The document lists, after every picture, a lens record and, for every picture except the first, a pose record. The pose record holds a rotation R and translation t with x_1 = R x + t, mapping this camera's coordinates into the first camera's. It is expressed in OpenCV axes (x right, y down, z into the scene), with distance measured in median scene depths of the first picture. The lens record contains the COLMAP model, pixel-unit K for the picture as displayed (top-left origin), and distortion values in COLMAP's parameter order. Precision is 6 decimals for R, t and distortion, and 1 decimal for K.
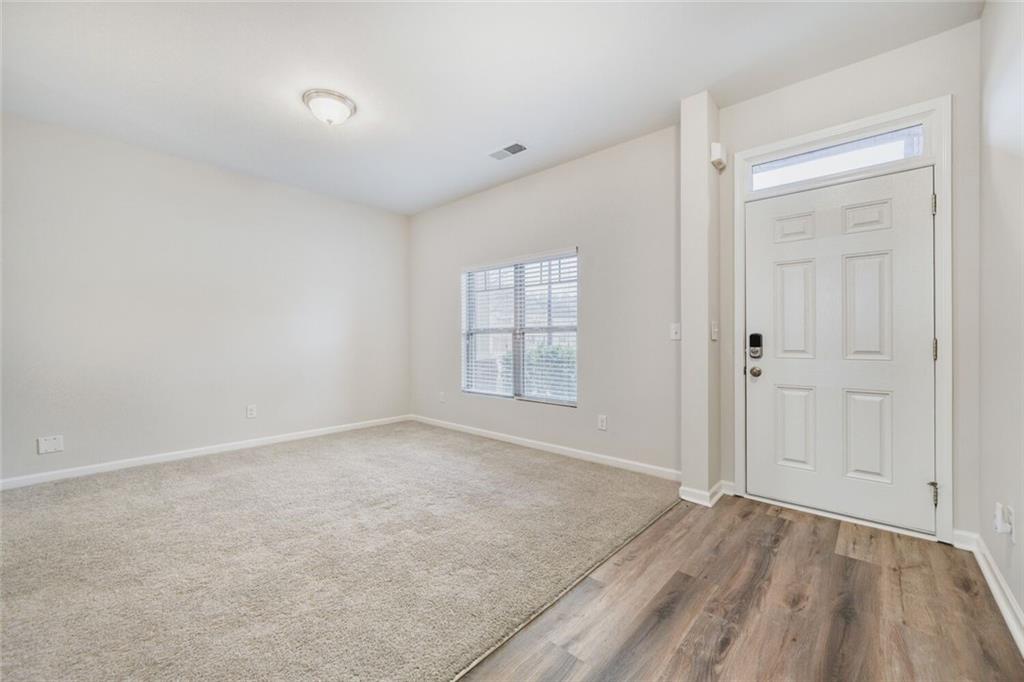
lens RADIAL K [[410.2, 0, 510.7], [0, 410.2, 340.8], [0, 0, 1]] dist [-0.003193, 0.000041]
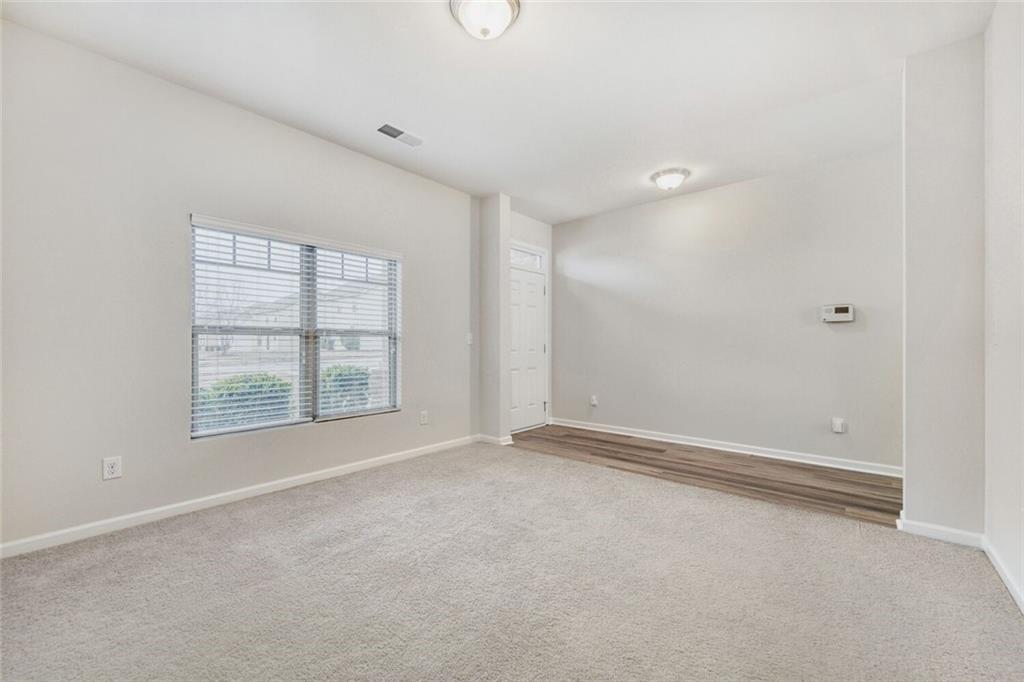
lens RADIAL K [[410.2, 0, 510.5], [0, 410.2, 341.8], [0, 0, 1]] dist [-0.003193, 0.000041]
pose [[-0.015507, 0.005148, 0.999867, -0.766782], [0.004475, 0.999977, -0.005079, -0.002039], [-0.999870, 0.004396, -0.015530, 0.652520]]
